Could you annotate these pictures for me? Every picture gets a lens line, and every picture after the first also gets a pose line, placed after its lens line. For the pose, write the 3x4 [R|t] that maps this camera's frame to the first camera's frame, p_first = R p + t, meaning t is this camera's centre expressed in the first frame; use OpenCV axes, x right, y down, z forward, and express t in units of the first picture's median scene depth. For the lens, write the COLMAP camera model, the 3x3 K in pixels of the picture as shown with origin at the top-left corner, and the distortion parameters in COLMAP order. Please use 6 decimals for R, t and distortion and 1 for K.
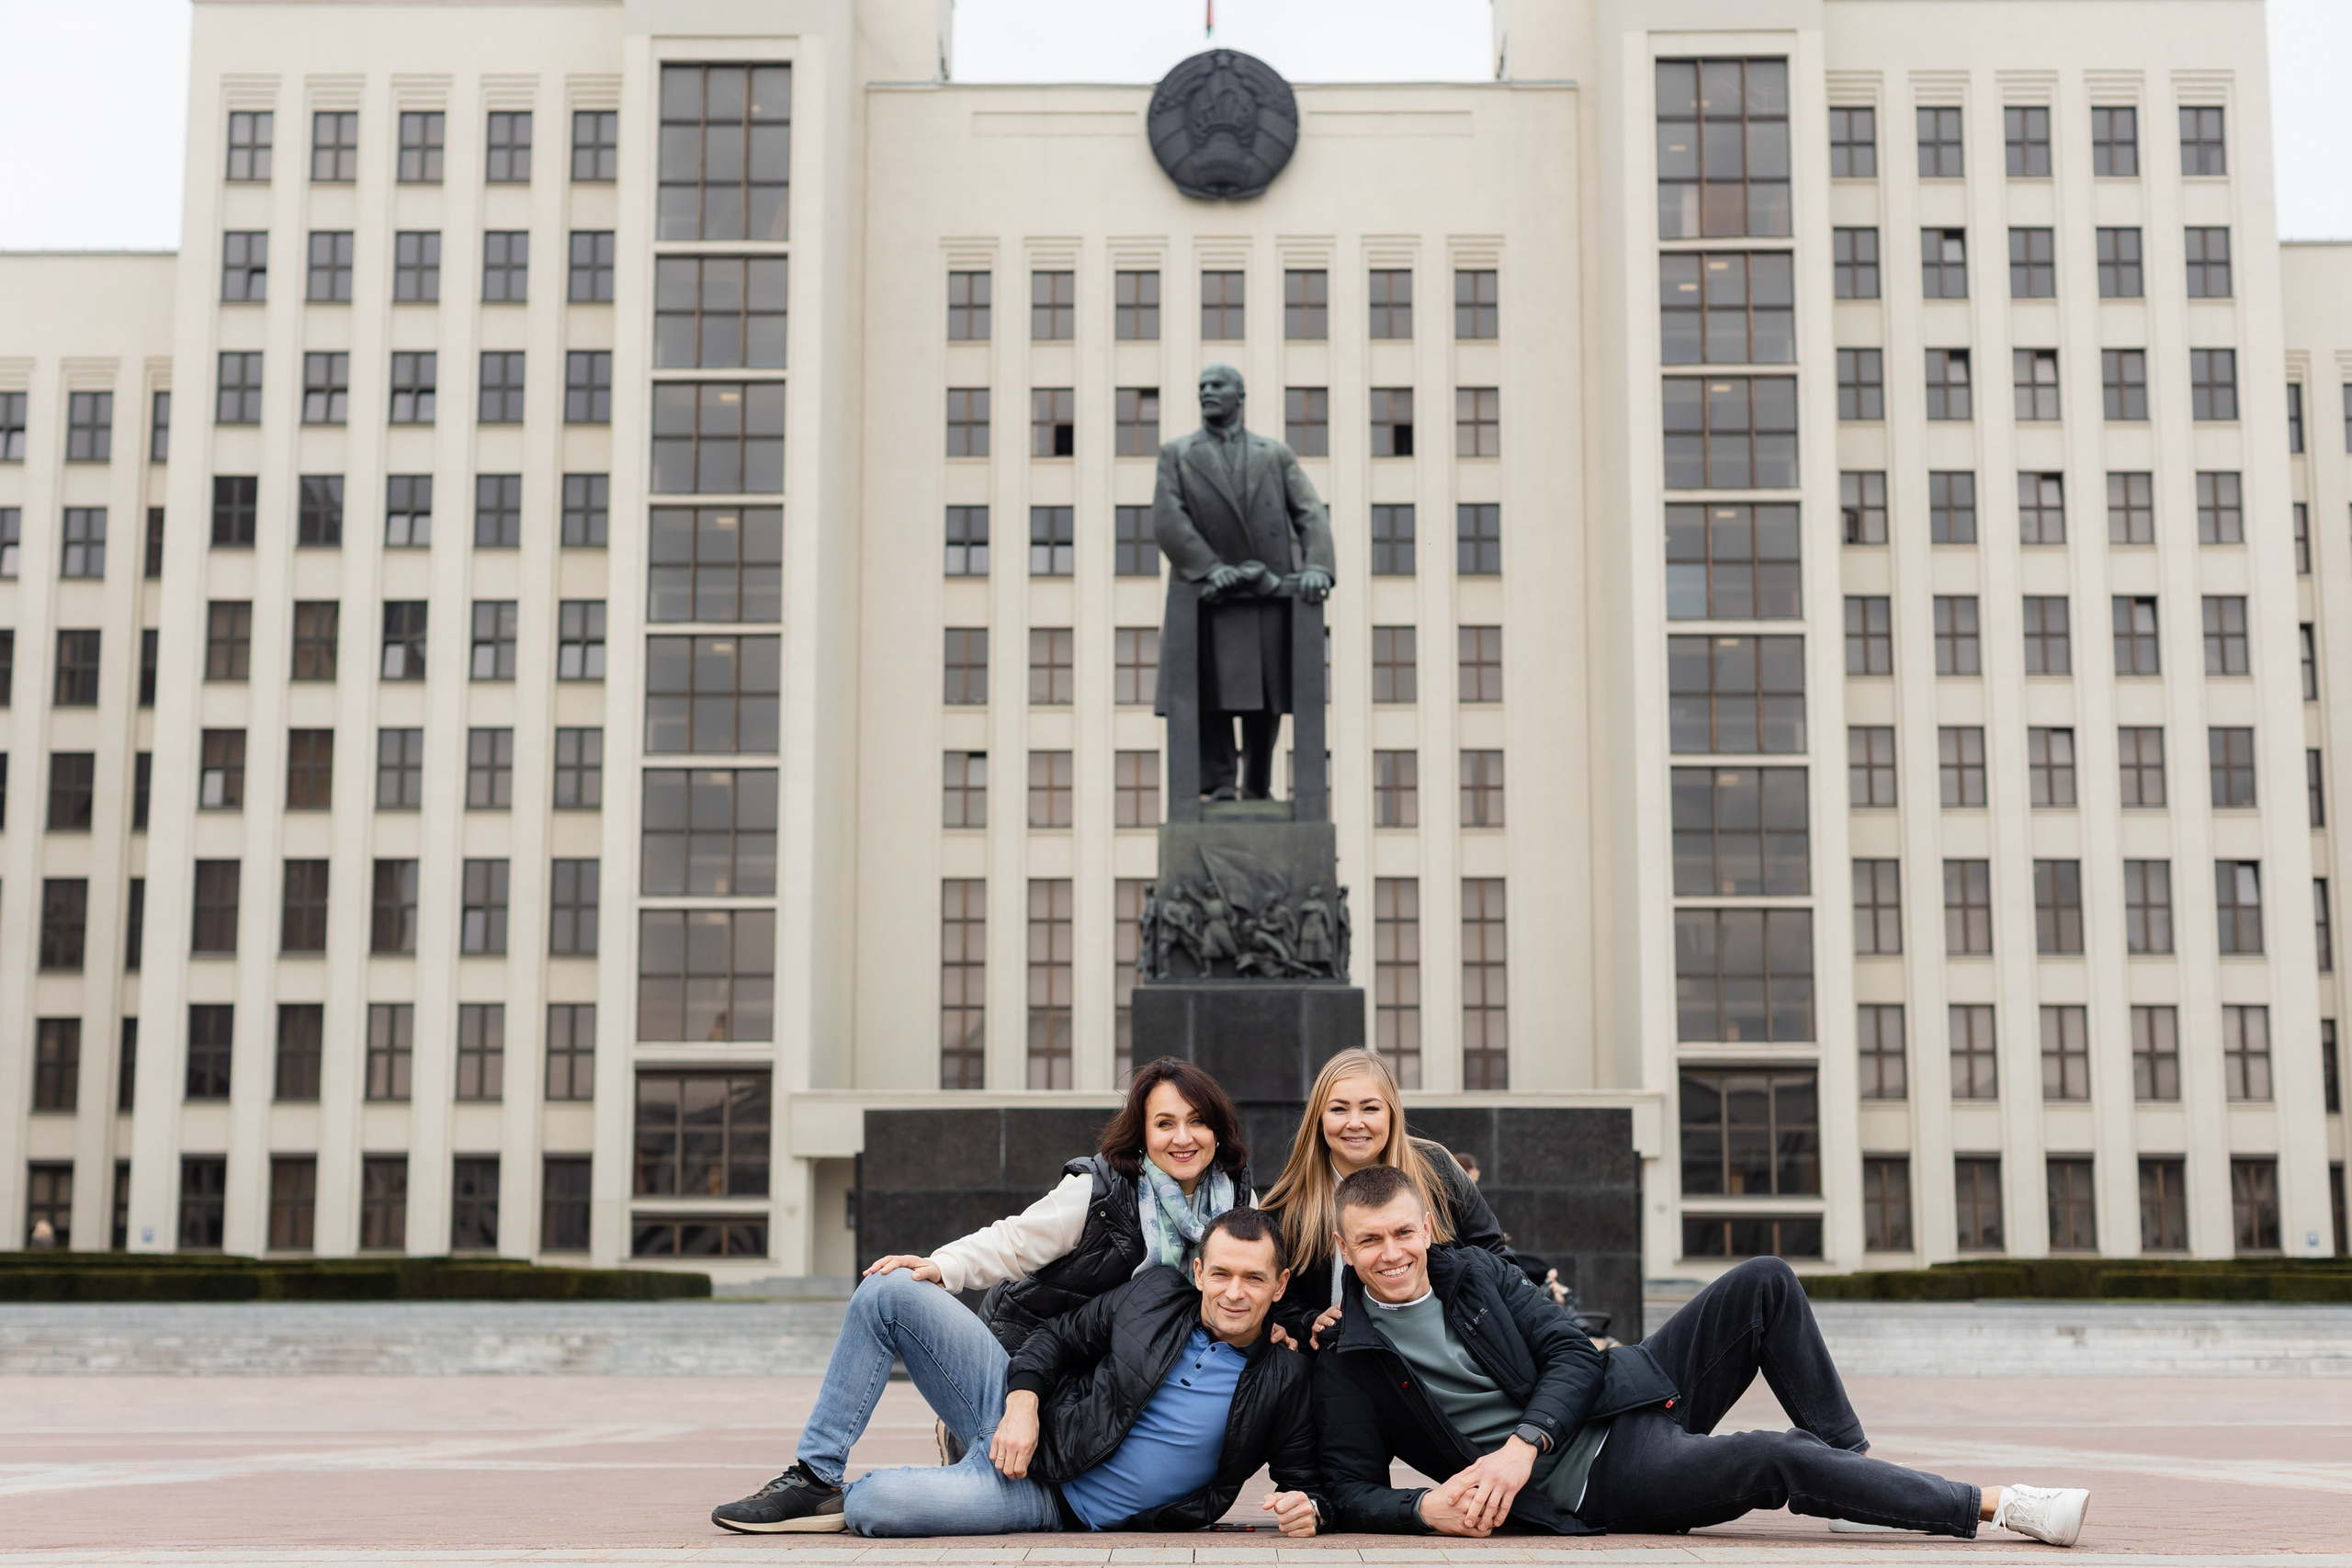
lens RADIAL K [[3367.8, 0, 1216.9], [0, 3367.8, 697.2], [0, 0, 1]] dist [0.029198, 0.088556]
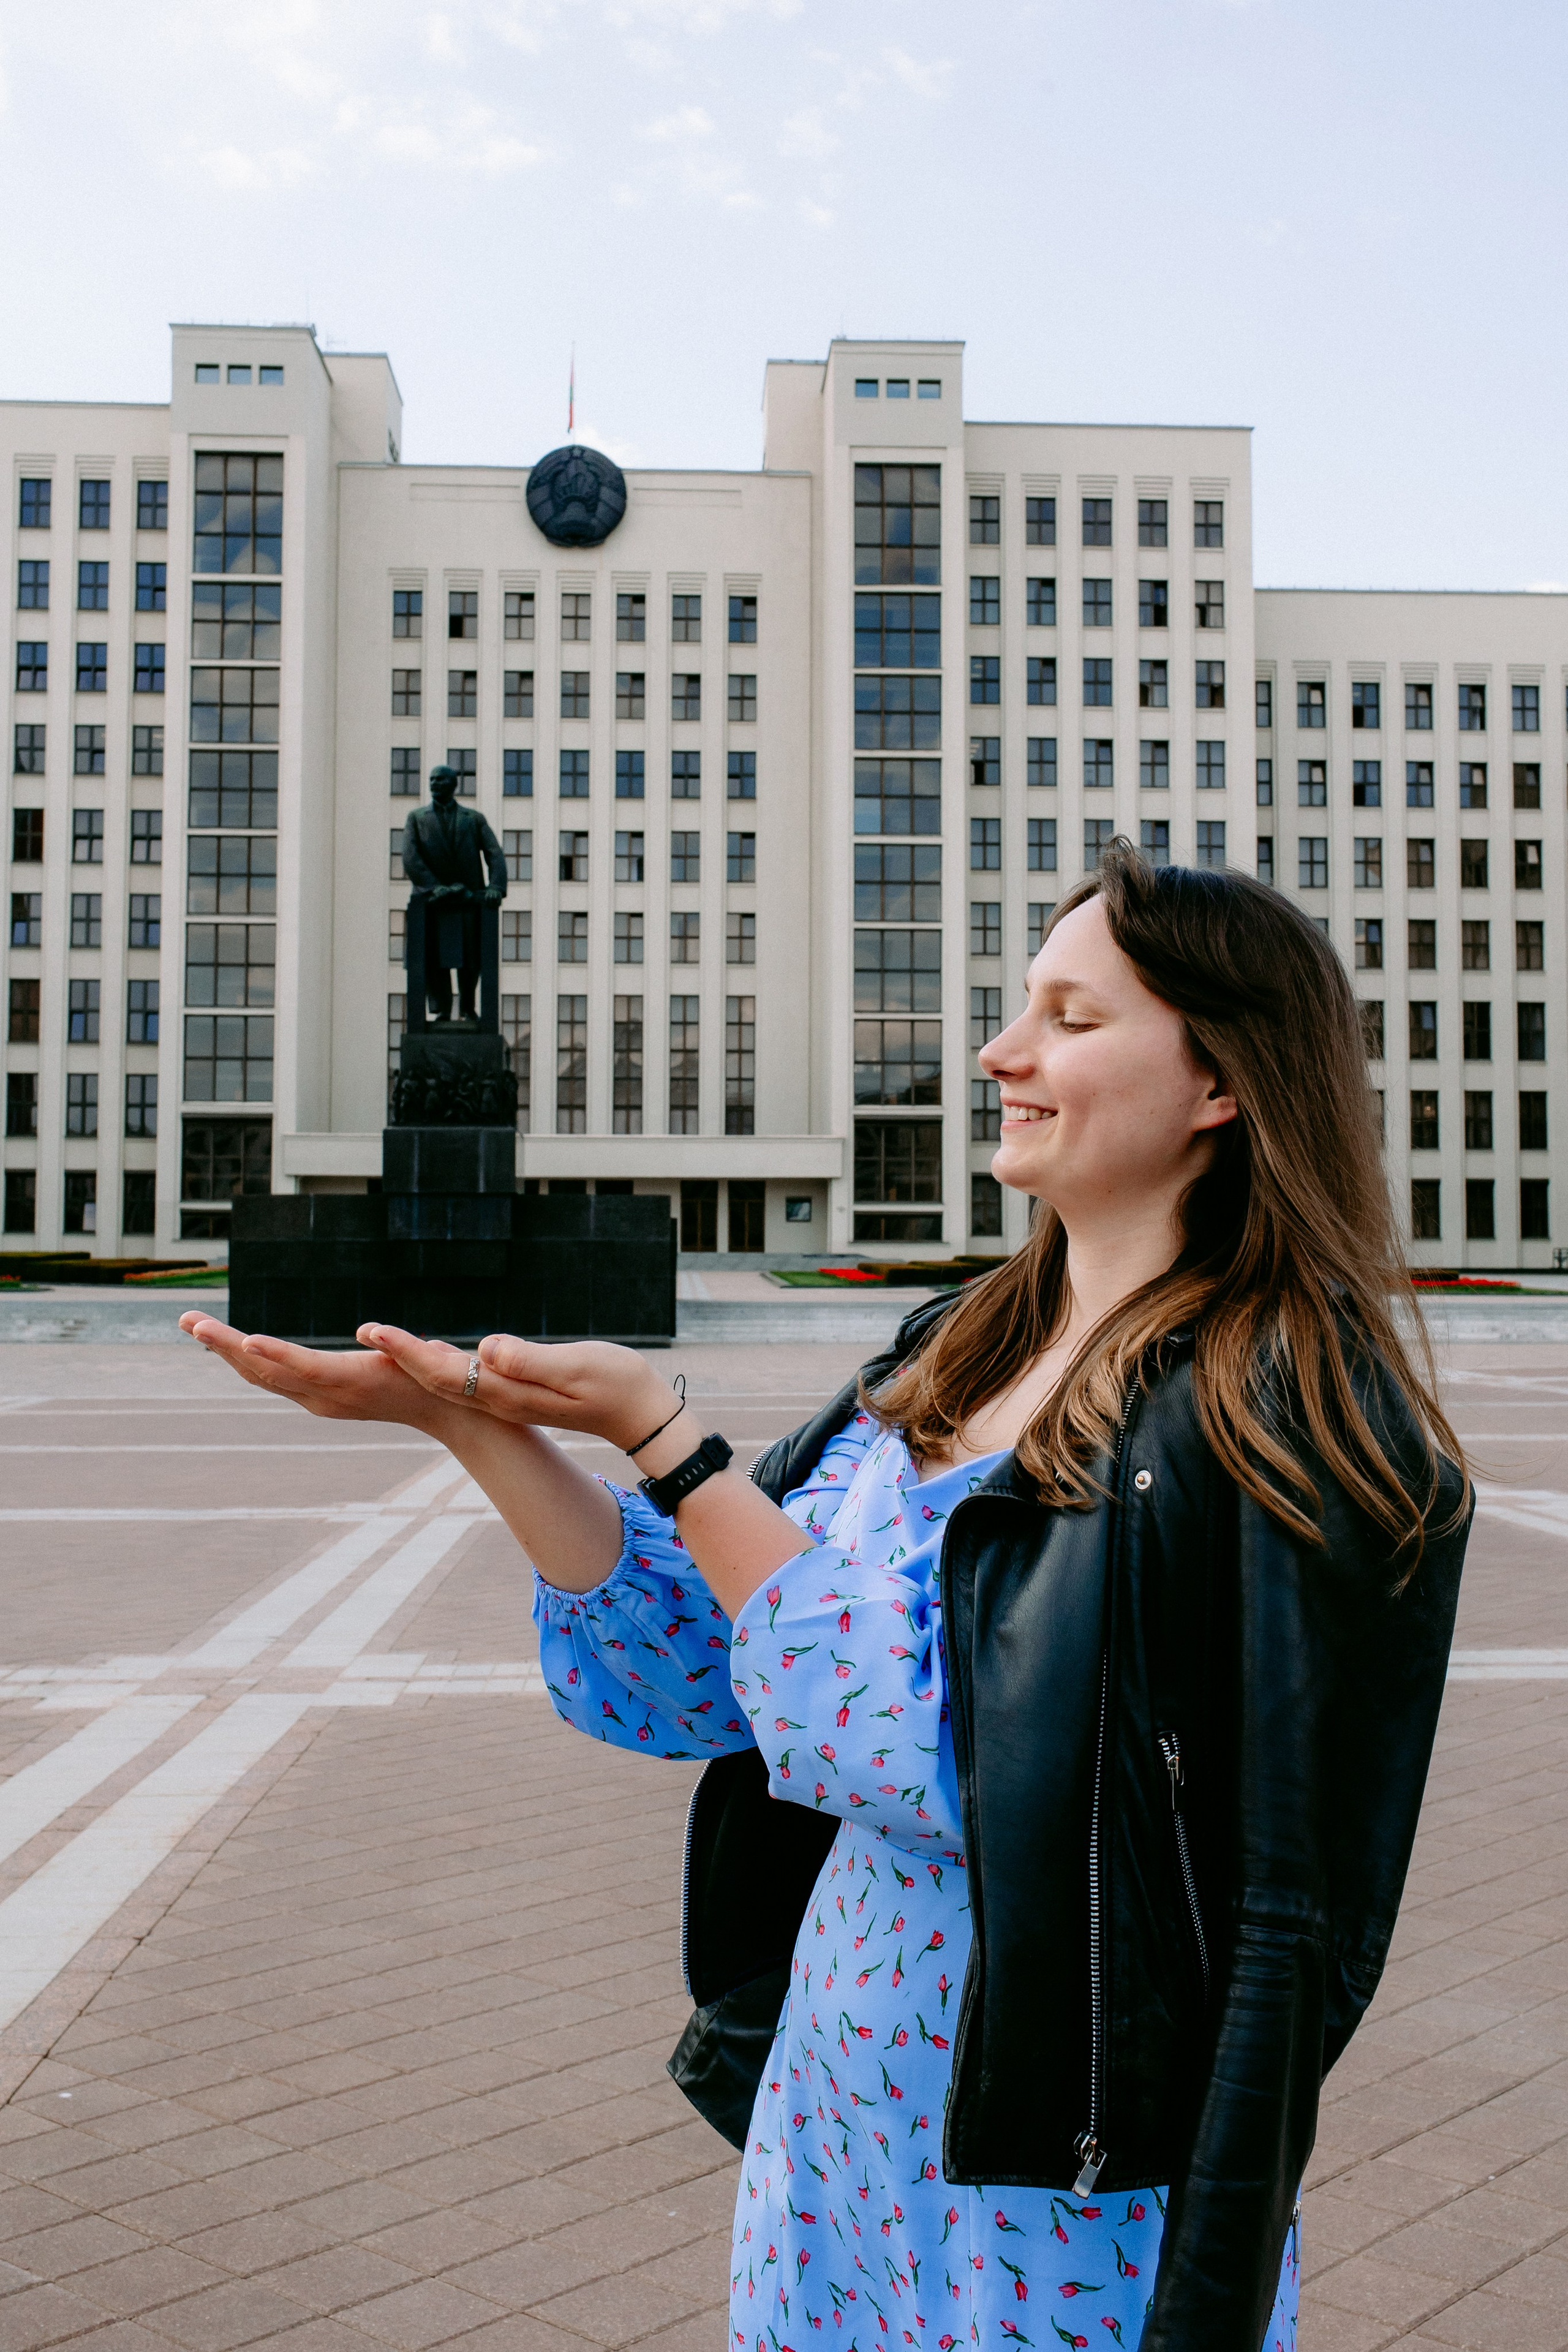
lens RADIAL K [[2337.4, 0, 787.6], [0, 2337.4, 1036.9], [0, 0, 1]] dist [0.014736, -0.017893]
pose [[0.998136, 0.007188, 0.060600, 0.037617], [-0.012547, 0.995996, 0.088518, -0.024359], [-0.059721, -0.089113, 0.994229, -0.076375]]
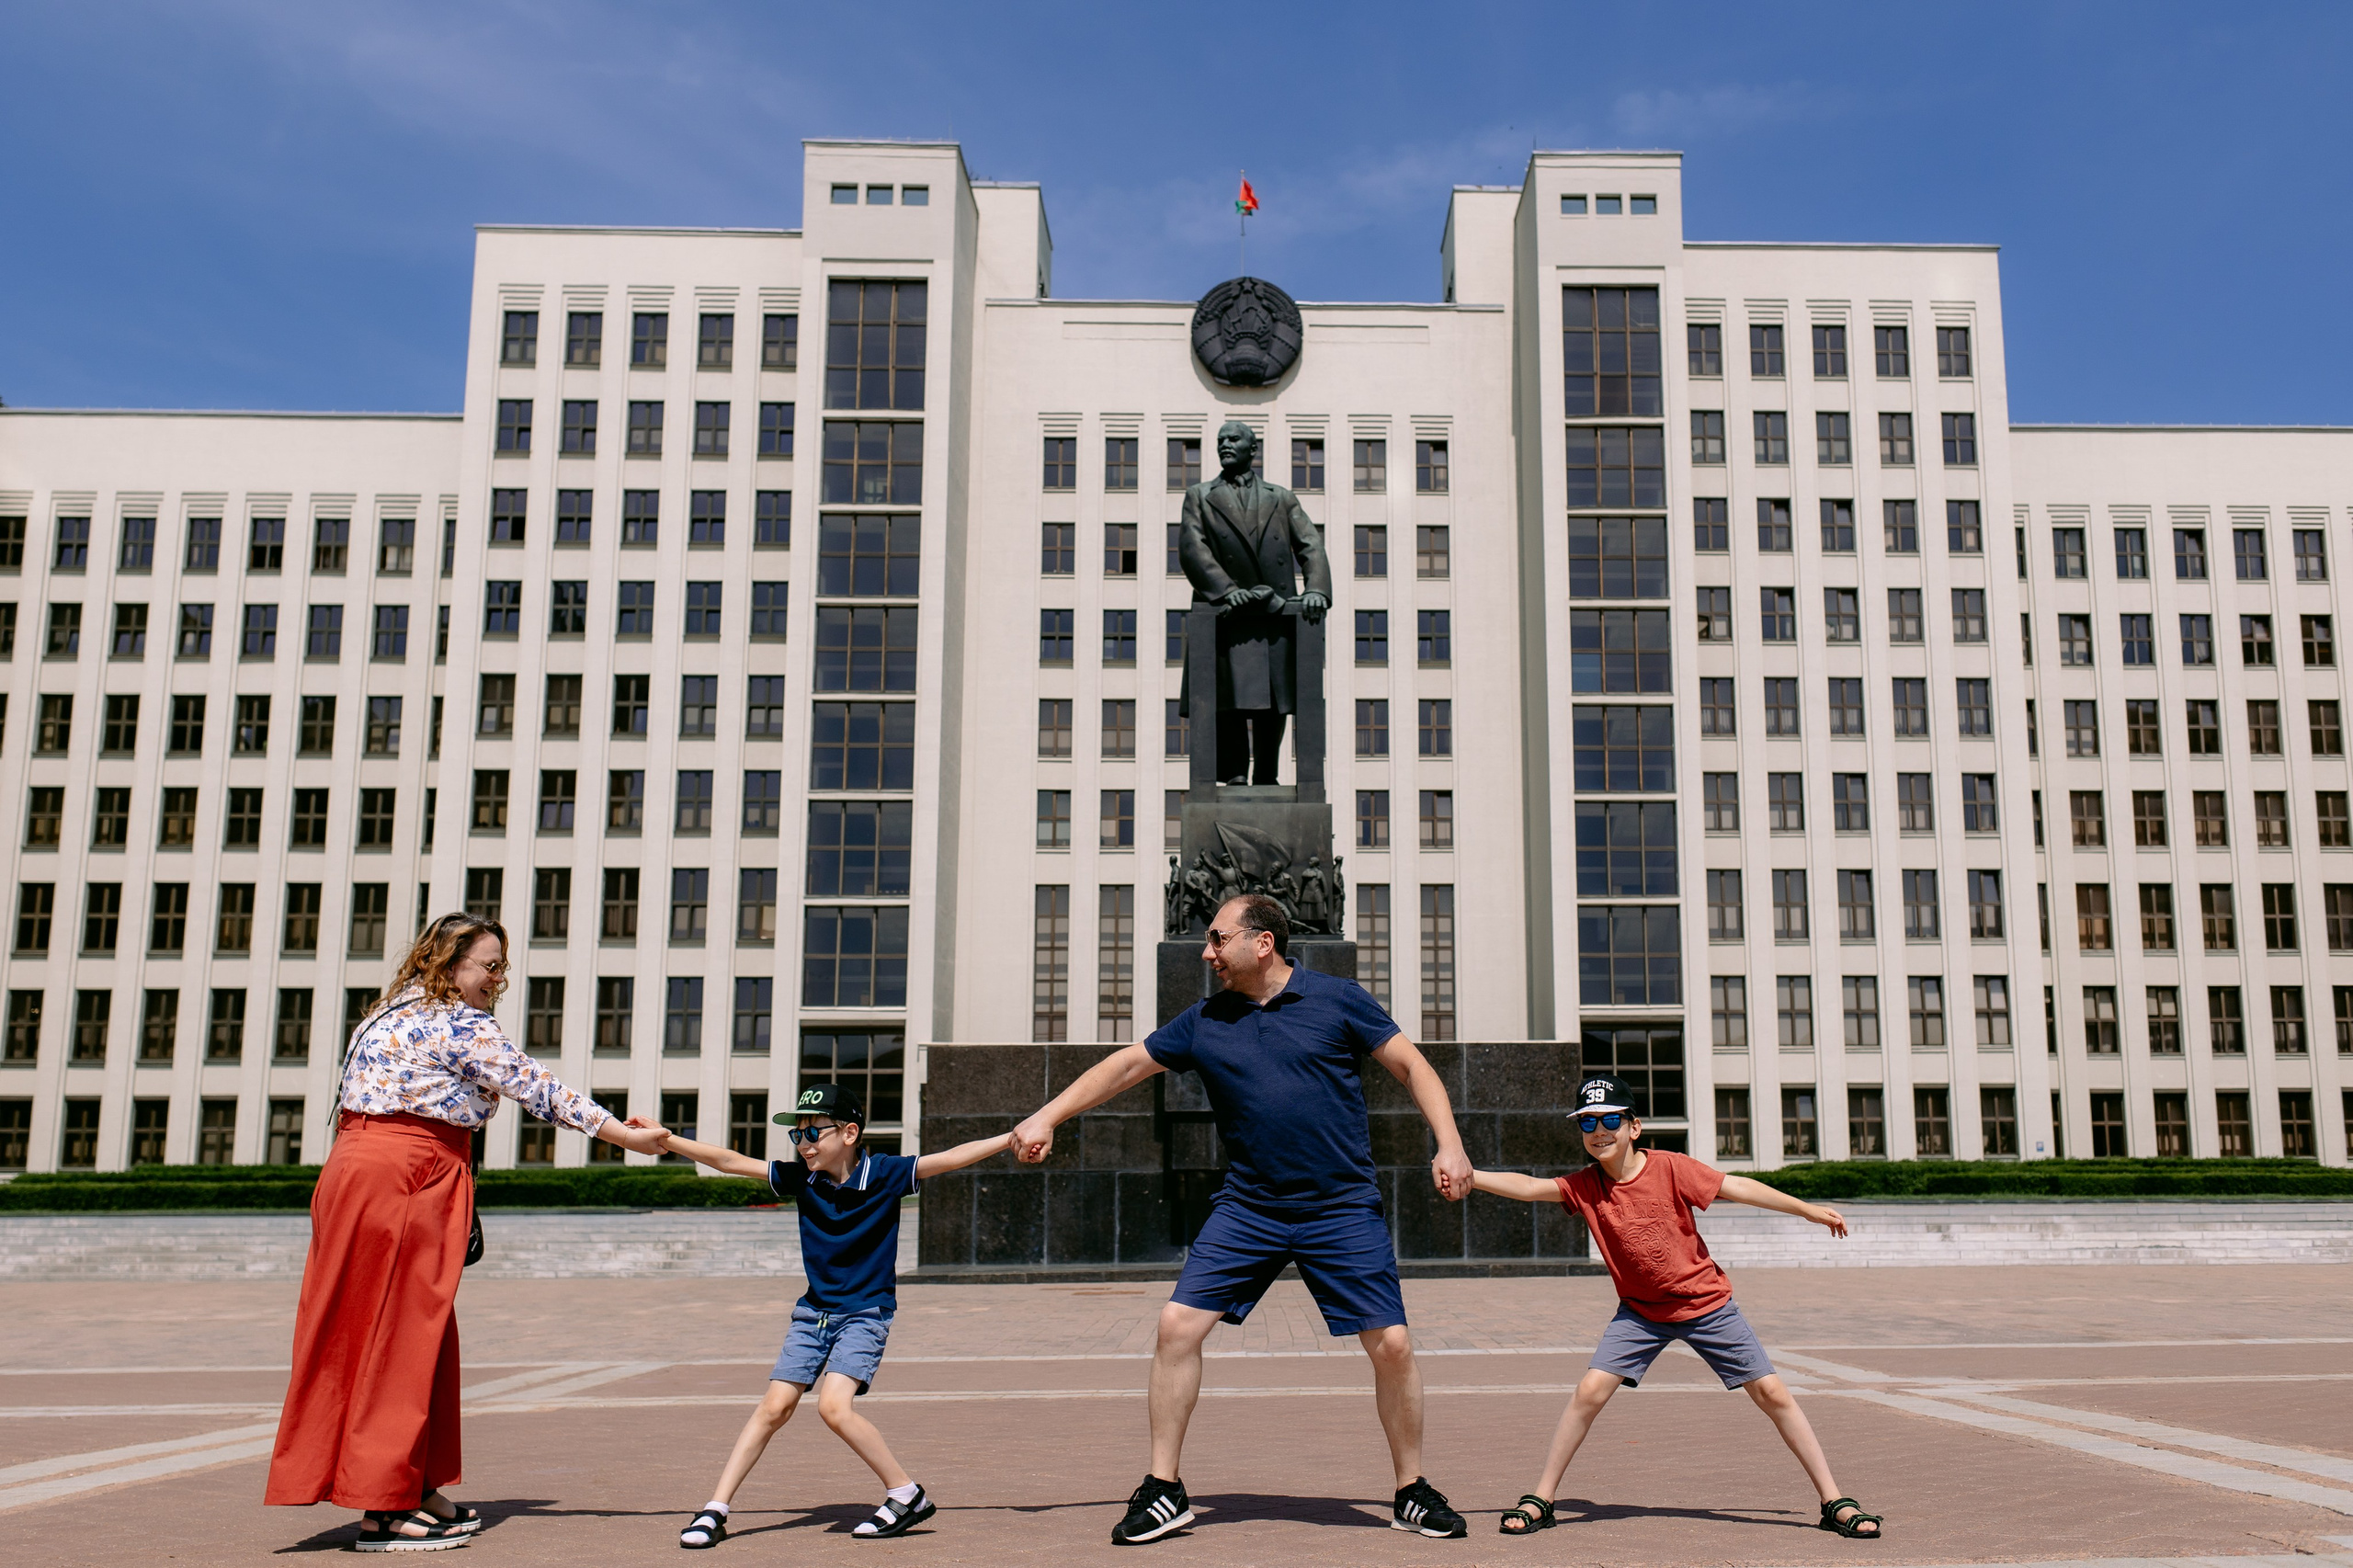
lens RADIAL K [[2338.4, 0, 1369.0], [0, 2338.4, 700.9], [0, 0, 1]] dist [0.014736, -0.017893]
pose [[0.998591, 0.004310, 0.052889, 0.001665], [-0.002675, 0.999517, -0.030946, 0.009175], [-0.052996, 0.030761, 0.998121, 0.060343]]
